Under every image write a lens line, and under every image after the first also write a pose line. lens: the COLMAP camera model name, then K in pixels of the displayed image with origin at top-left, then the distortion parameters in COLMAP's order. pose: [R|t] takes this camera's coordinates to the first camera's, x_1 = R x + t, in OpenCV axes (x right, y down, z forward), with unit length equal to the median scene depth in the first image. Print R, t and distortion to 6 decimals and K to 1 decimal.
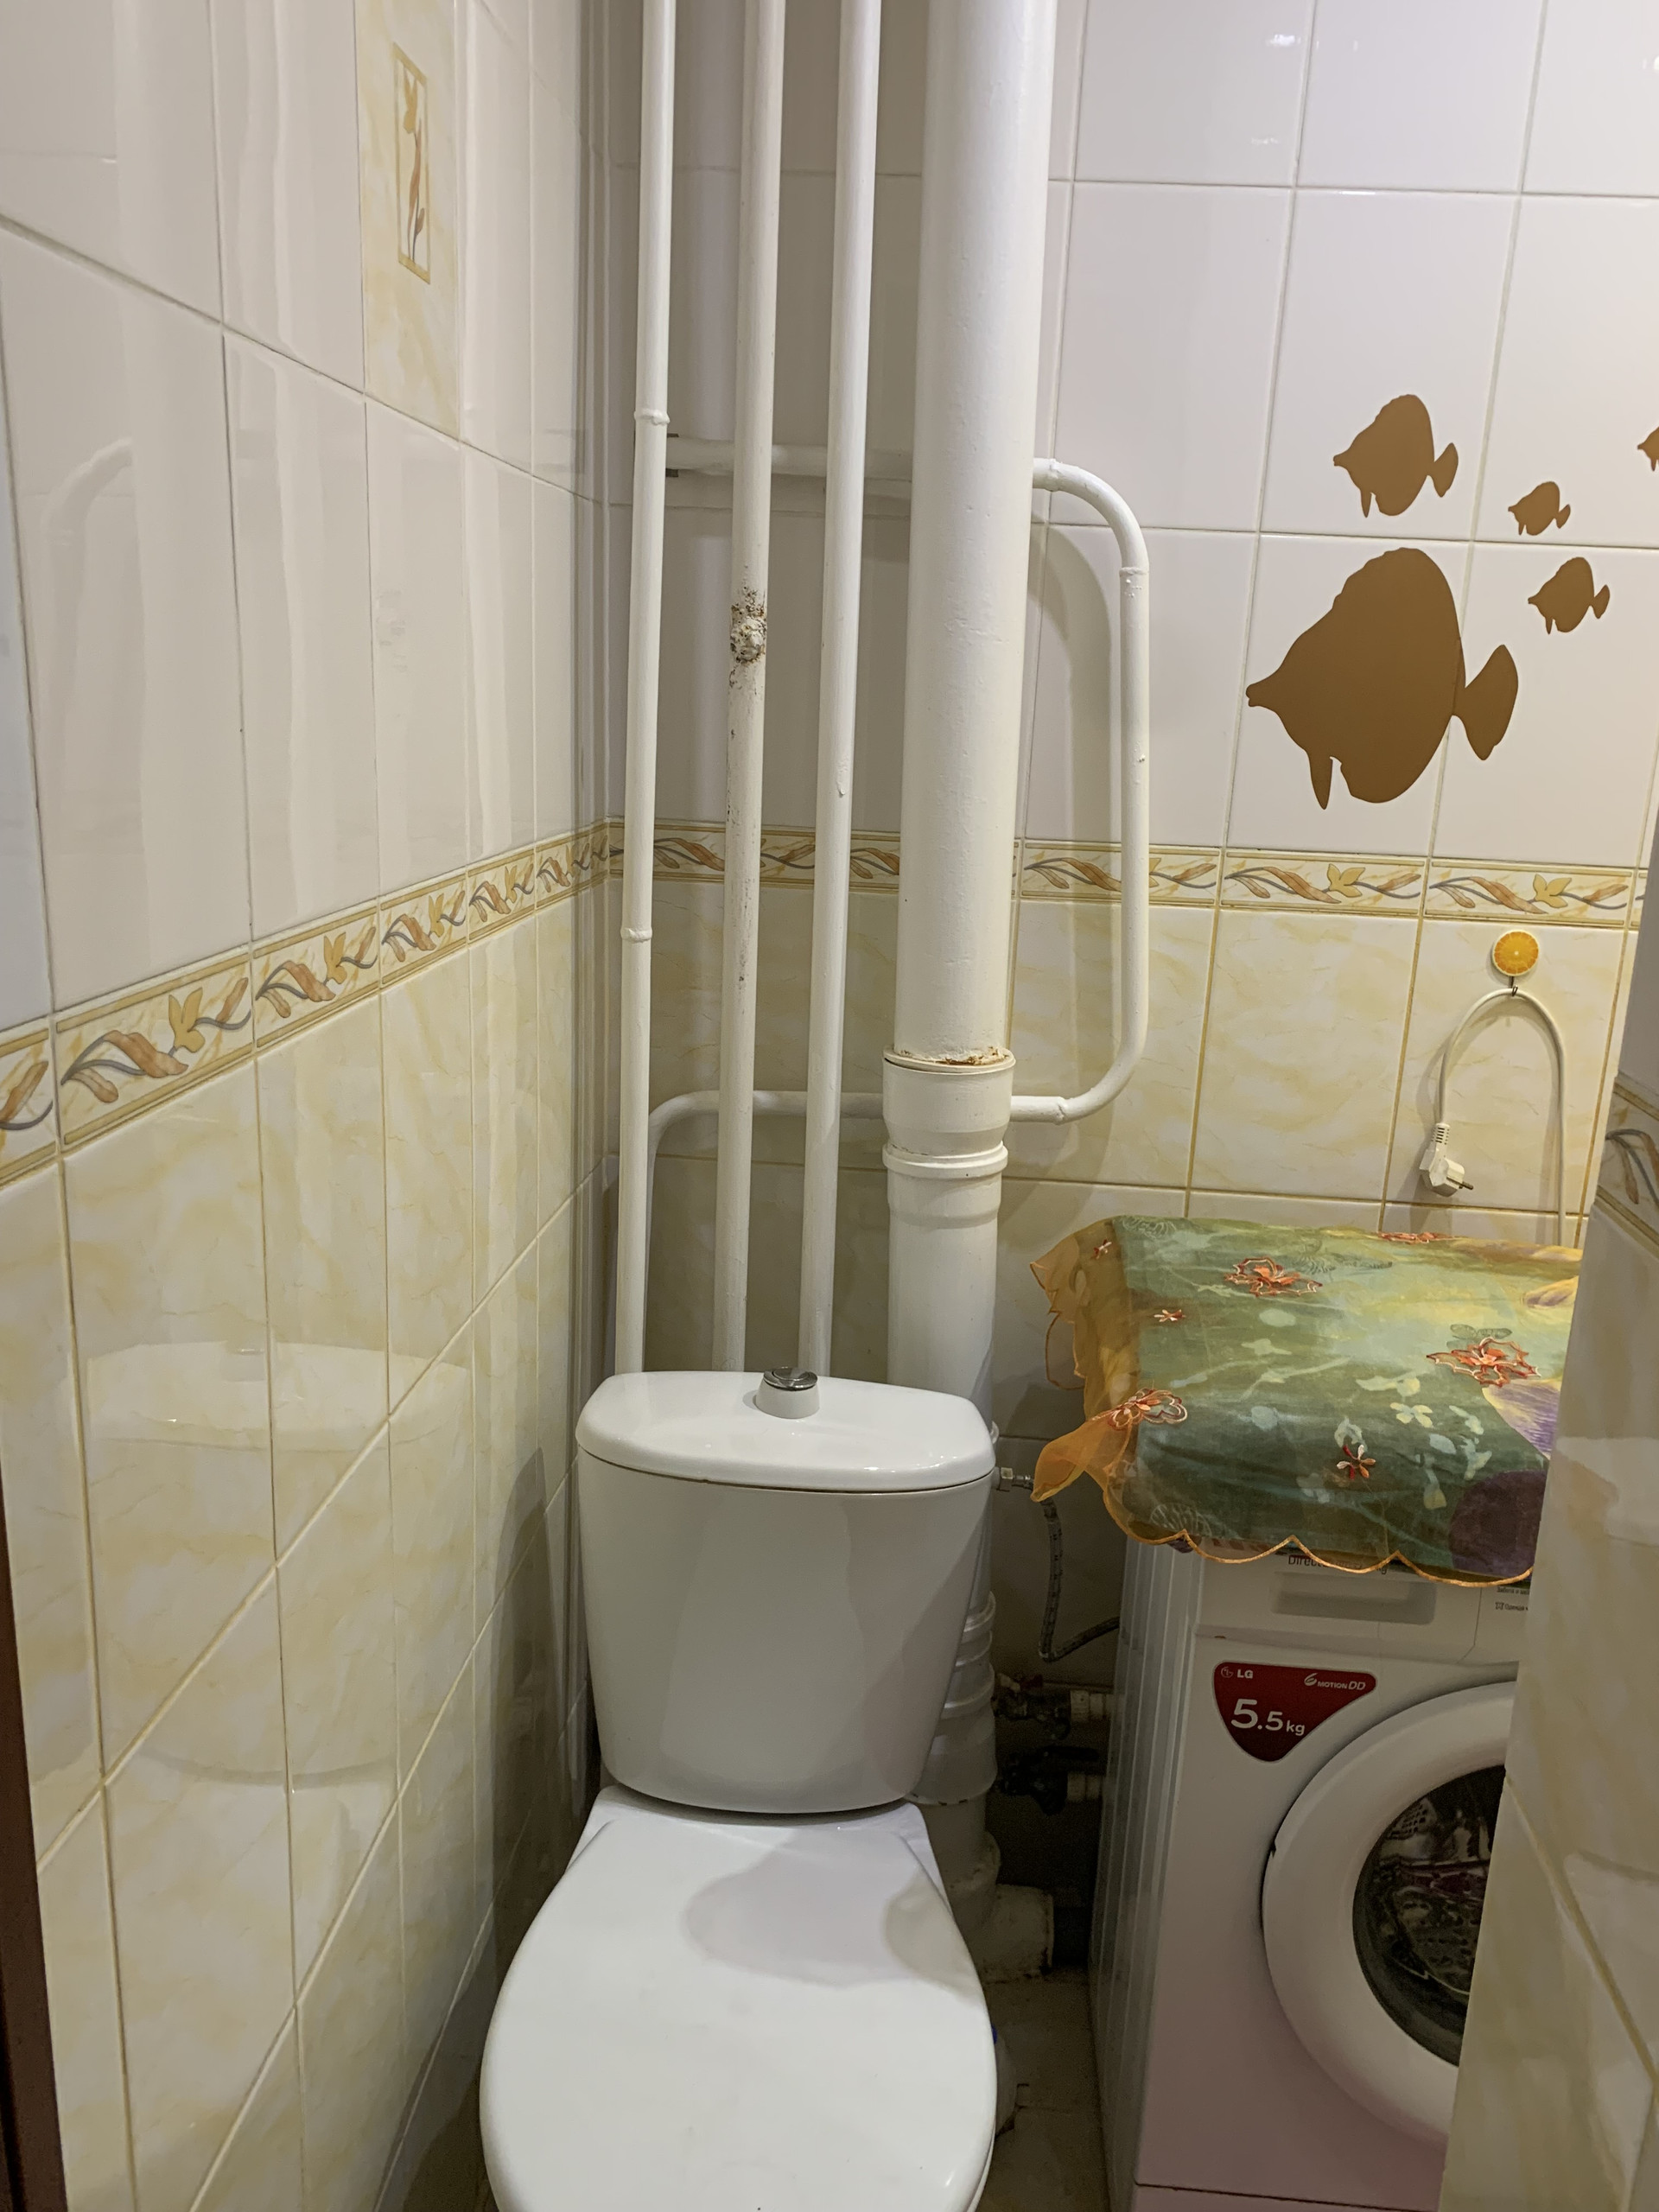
lens RADIAL K [[1698.3, 0, 830.9], [0, 1698.3, 1105.0], [0, 0, 1]] dist [-0.000283, -0.000008]
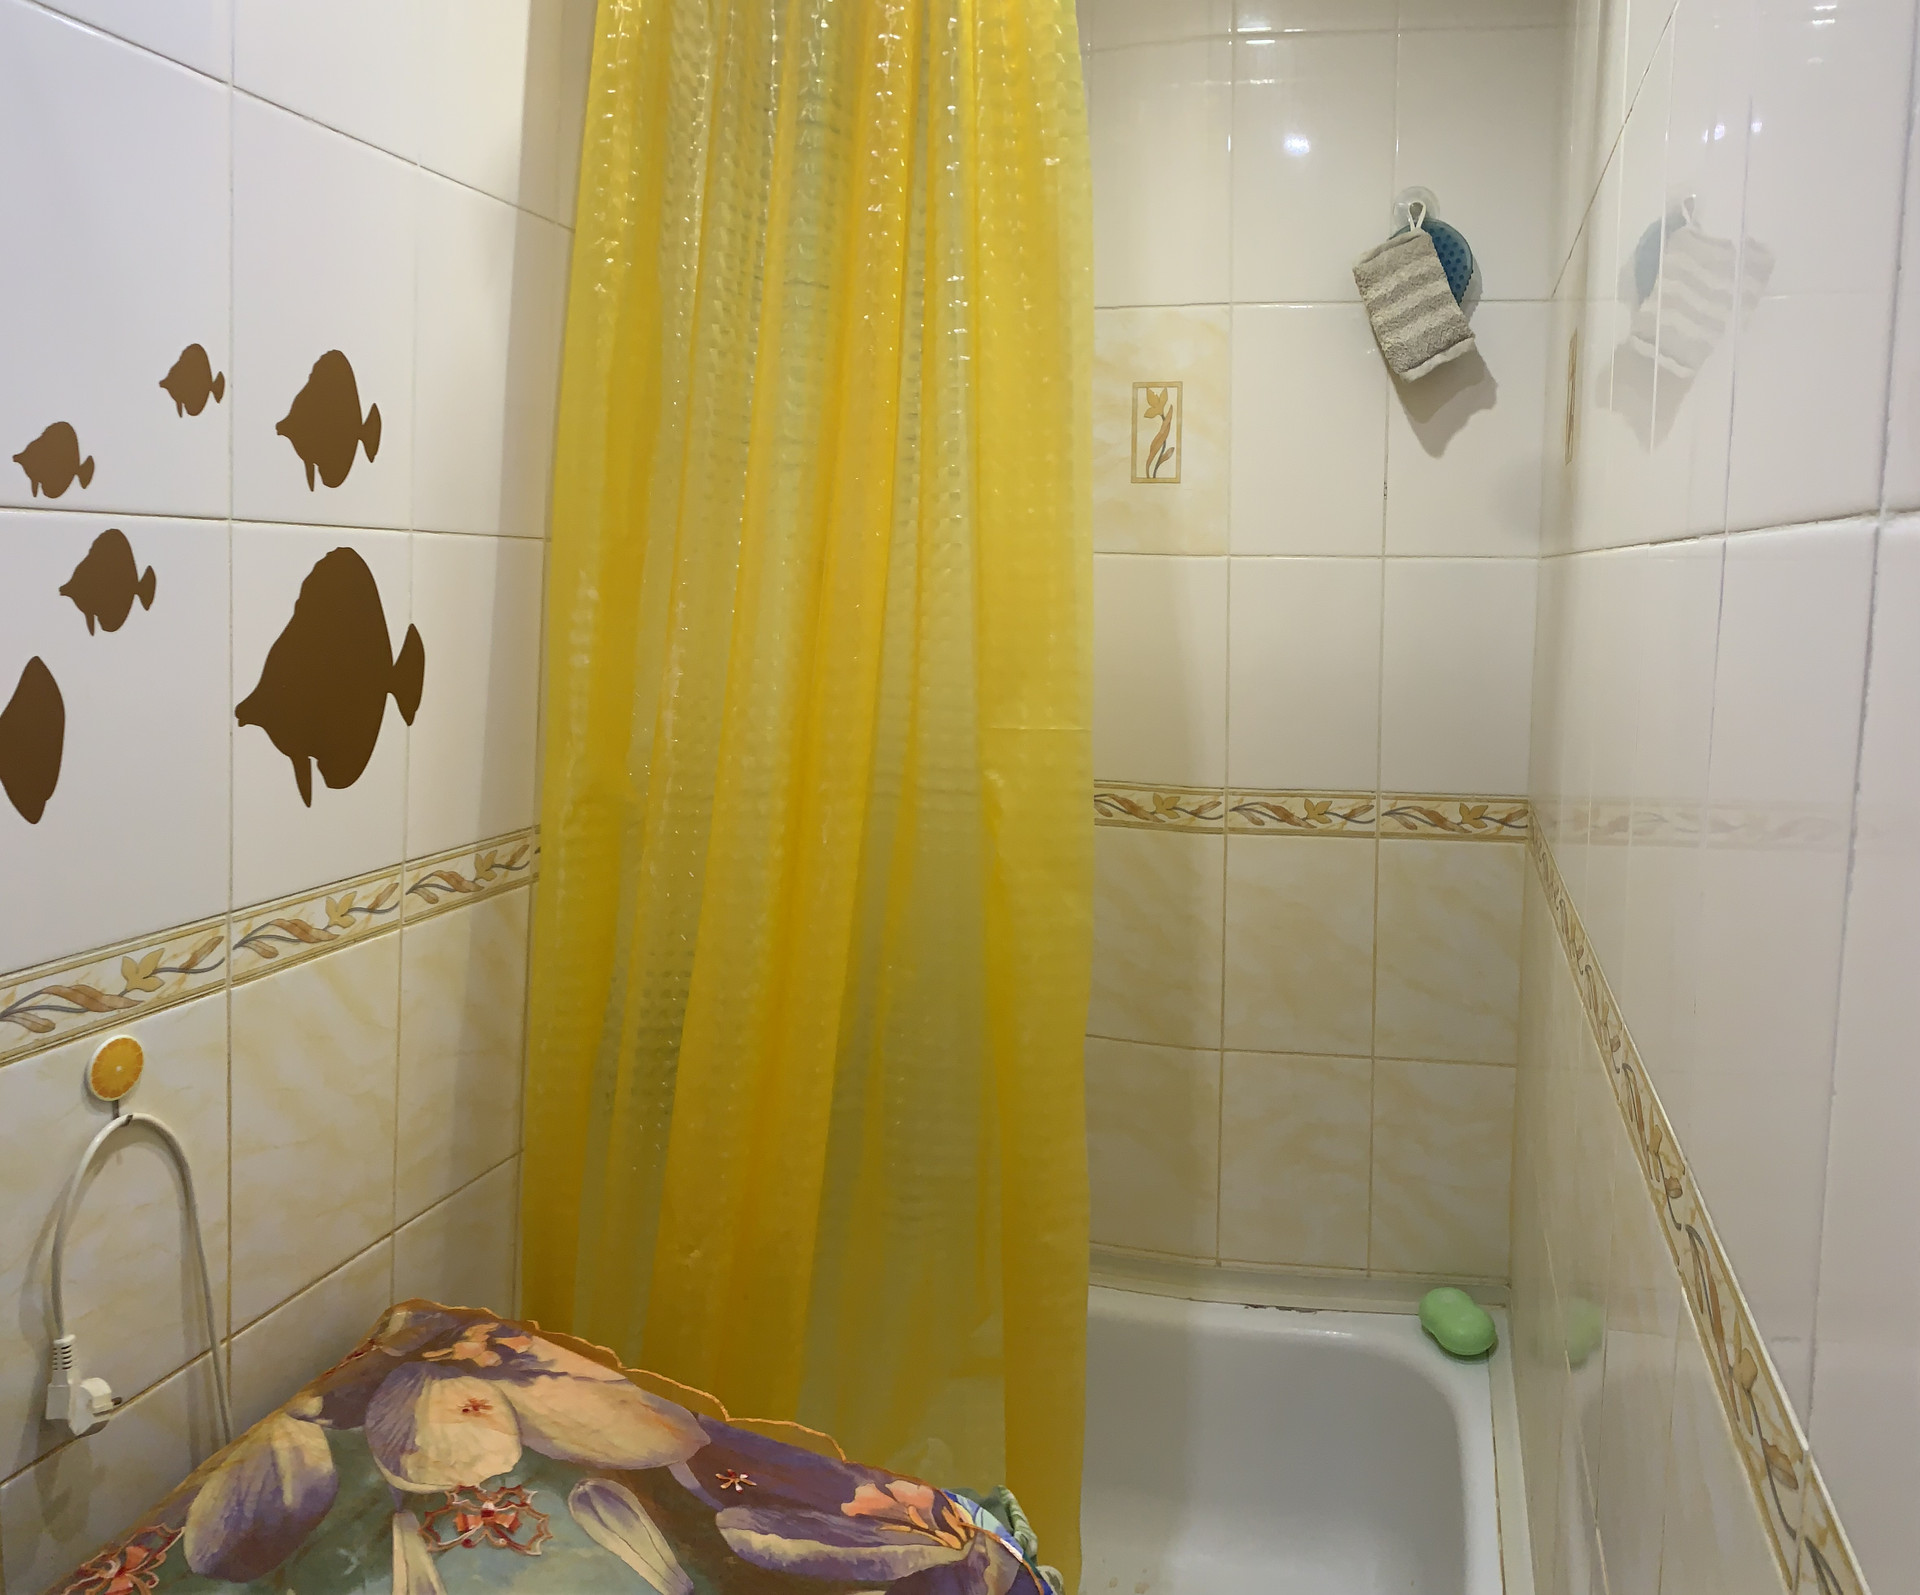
lens RADIAL K [[1560.7, 0, 961.0], [0, 1560.7, 796.5], [0, 0, 1]] dist [0.002150, -0.005166]
pose [[0.520006, -0.138891, 0.842794, 0.054490], [0.249981, 0.968236, 0.005325, -0.115861], [-0.816764, 0.207914, 0.538209, 0.343278]]
